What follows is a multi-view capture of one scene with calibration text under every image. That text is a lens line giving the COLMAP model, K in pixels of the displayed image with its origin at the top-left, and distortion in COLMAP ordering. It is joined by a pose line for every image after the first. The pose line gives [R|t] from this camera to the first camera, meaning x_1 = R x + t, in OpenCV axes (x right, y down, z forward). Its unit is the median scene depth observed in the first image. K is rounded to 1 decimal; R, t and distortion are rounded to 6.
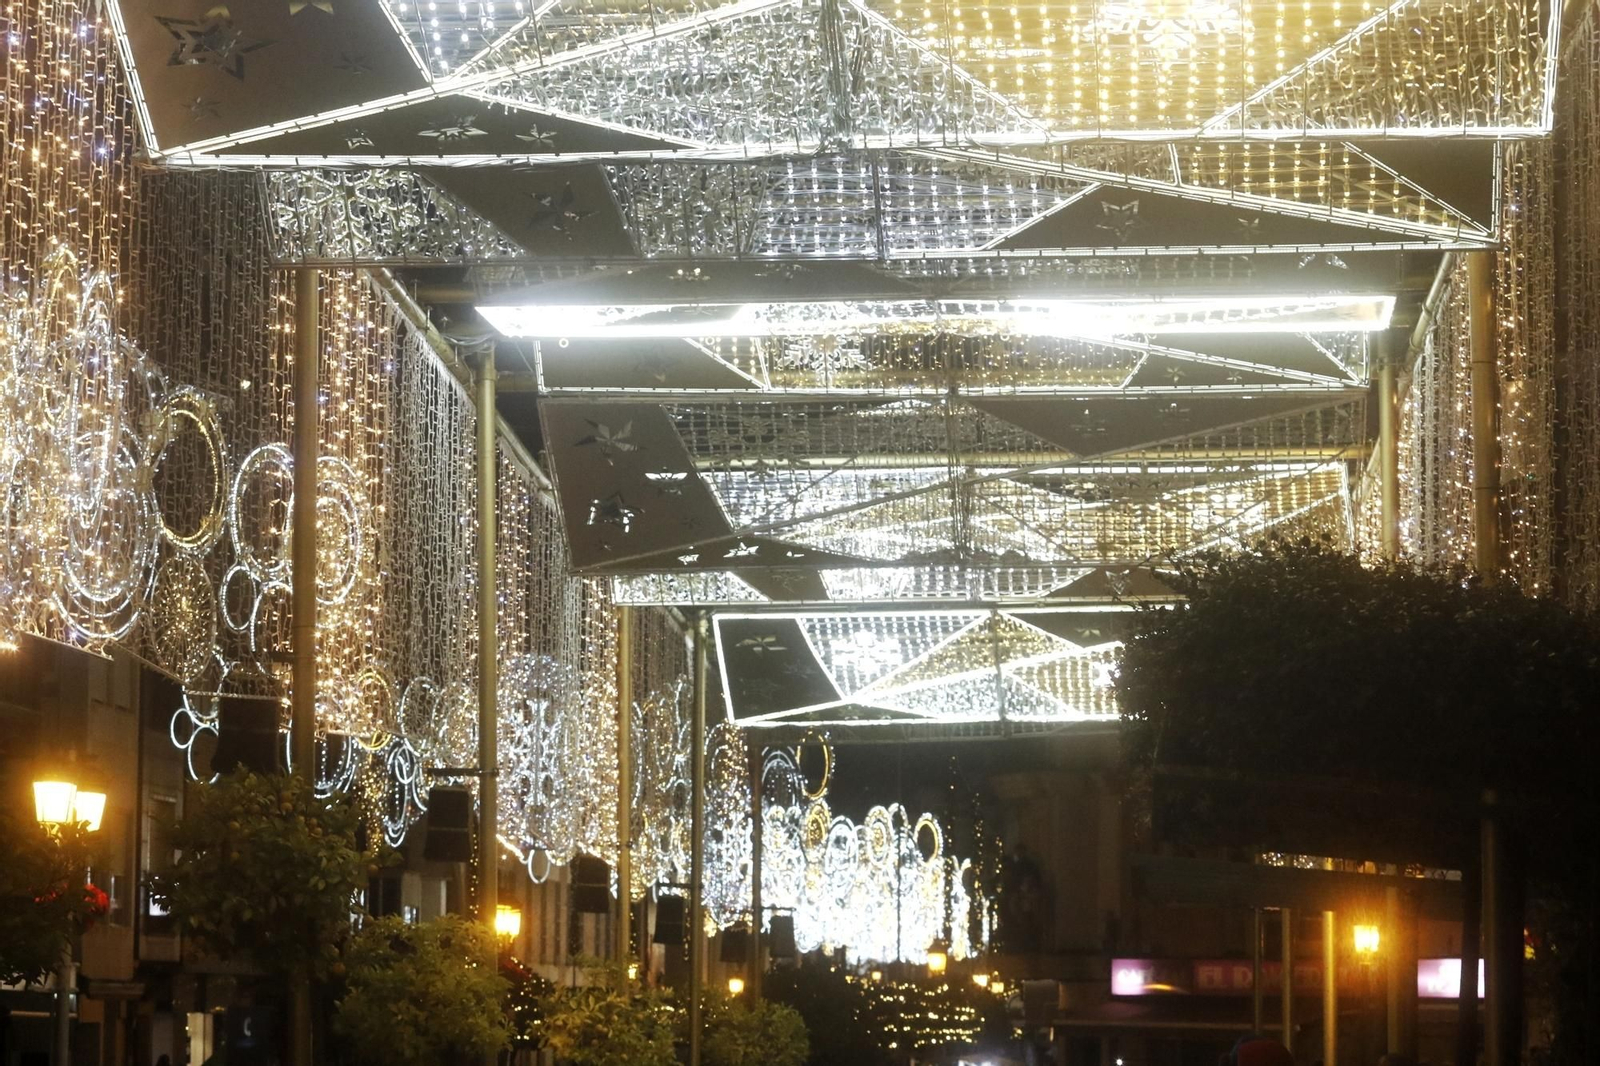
lens RADIAL K [[5106.3, 0, 800.0], [0, 5106.3, 533.0], [0, 0, 1]] dist [-0.345019, 1.061924]
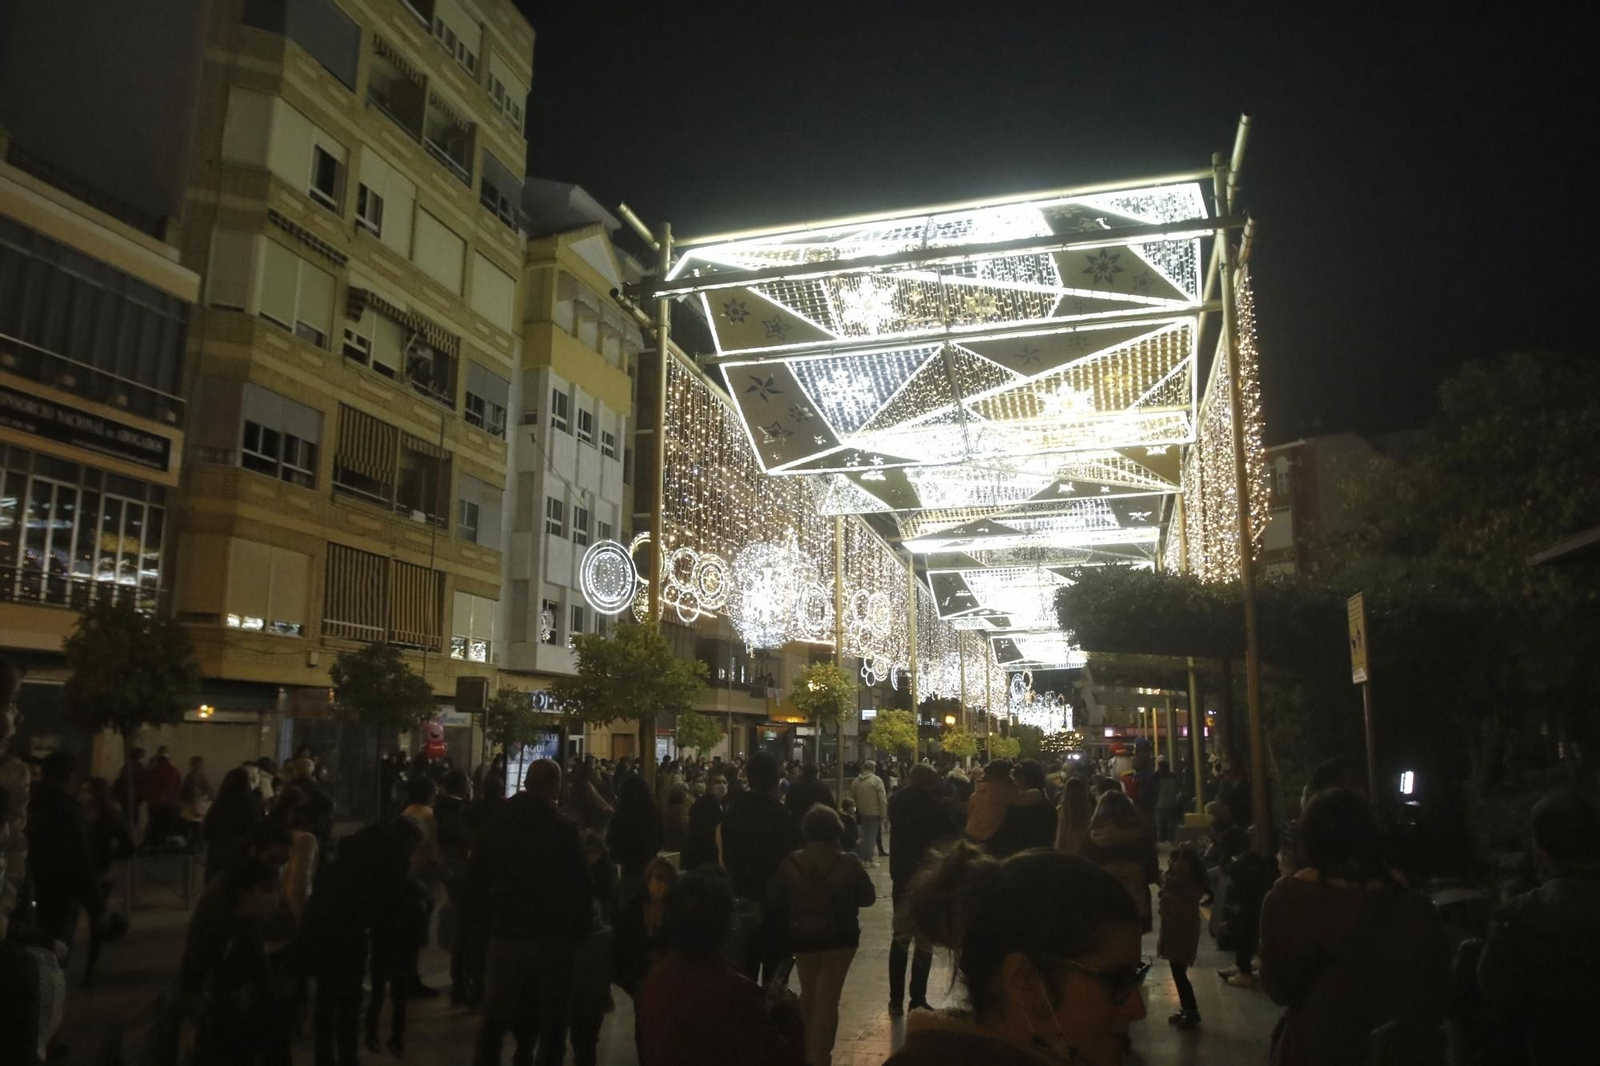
lens RADIAL K [[1159.7, 0, 803.7], [0, 1159.7, 537.5], [0, 0, 1]] dist [-0.093364, 0.050017]
pose [[0.980146, -0.038773, -0.194448, 0.028996], [0.022137, 0.995962, -0.087007, 0.022826], [0.197036, 0.080975, 0.977046, 0.166588]]
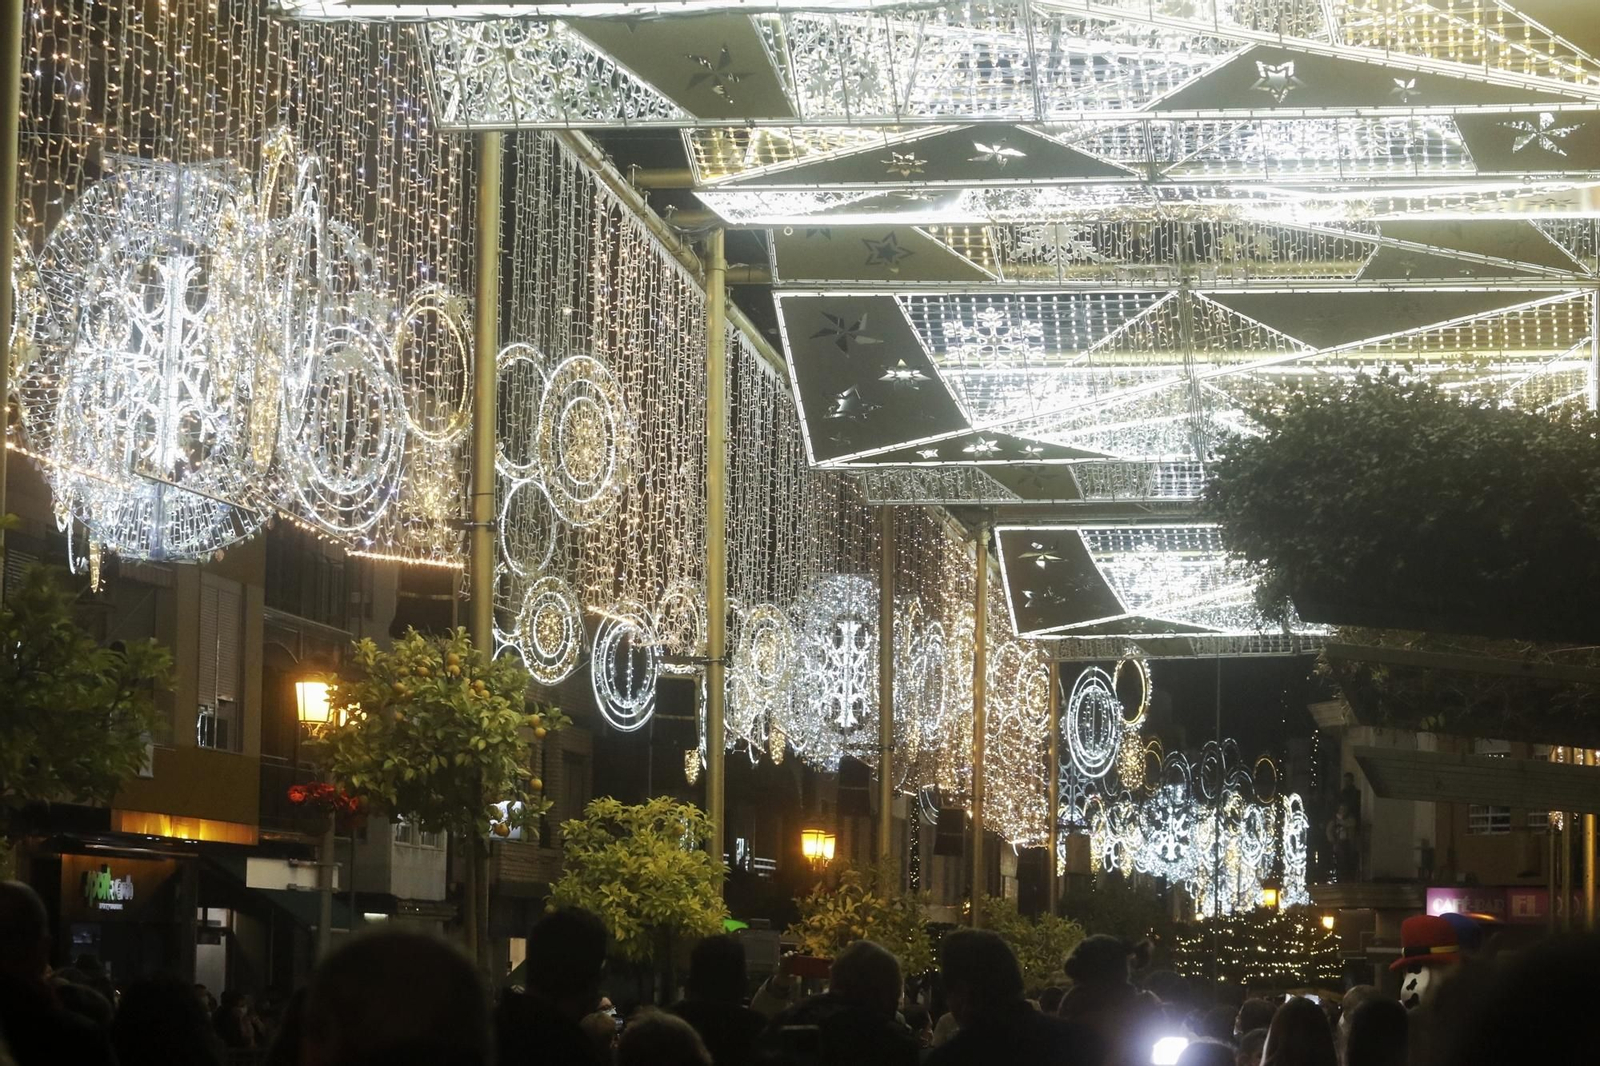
lens RADIAL K [[5106.3, 0, 800.0], [0, 5106.3, 533.0], [0, 0, 1]] dist [-0.345019, 1.061924]
pose [[0.997184, 0.004220, -0.074875, 0.032131], [-0.003517, 0.999948, 0.009524, 0.012889], [0.074912, -0.009234, 0.997147, 0.000601]]
